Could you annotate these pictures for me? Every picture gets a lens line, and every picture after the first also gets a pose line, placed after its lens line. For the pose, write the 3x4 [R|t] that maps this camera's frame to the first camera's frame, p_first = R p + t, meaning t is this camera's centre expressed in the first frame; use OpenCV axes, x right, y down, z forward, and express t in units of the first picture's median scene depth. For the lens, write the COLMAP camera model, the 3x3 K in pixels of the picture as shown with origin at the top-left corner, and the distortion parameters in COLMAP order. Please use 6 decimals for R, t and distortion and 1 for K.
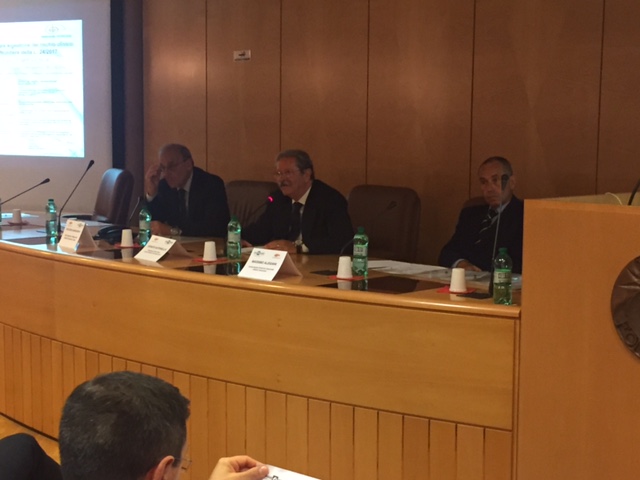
lens RADIAL K [[1038.2, 0, 320.0], [0, 1038.2, 240.0], [0, 0, 1]] dist [0.041603, 0.077375]
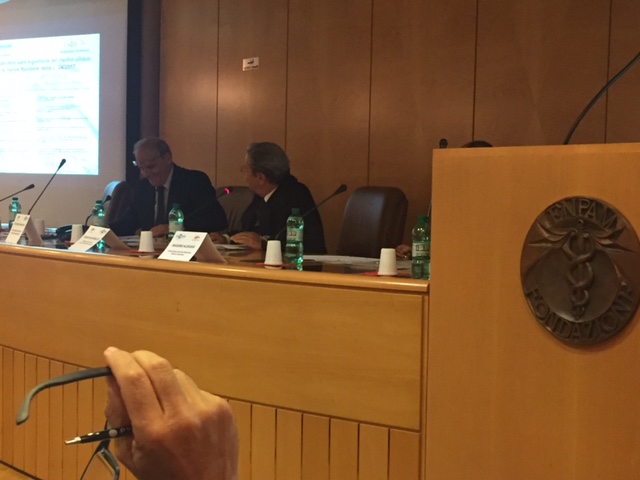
lens RADIAL K [[1038.2, 0, 320.0], [0, 1038.2, 240.0], [0, 0, 1]] dist [0.041603, 0.077375]
pose [[0.994651, 0.015478, -0.102130, 0.149885], [-0.021708, 0.997952, -0.060173, 0.066608], [0.100990, 0.062068, 0.992949, 0.132869]]
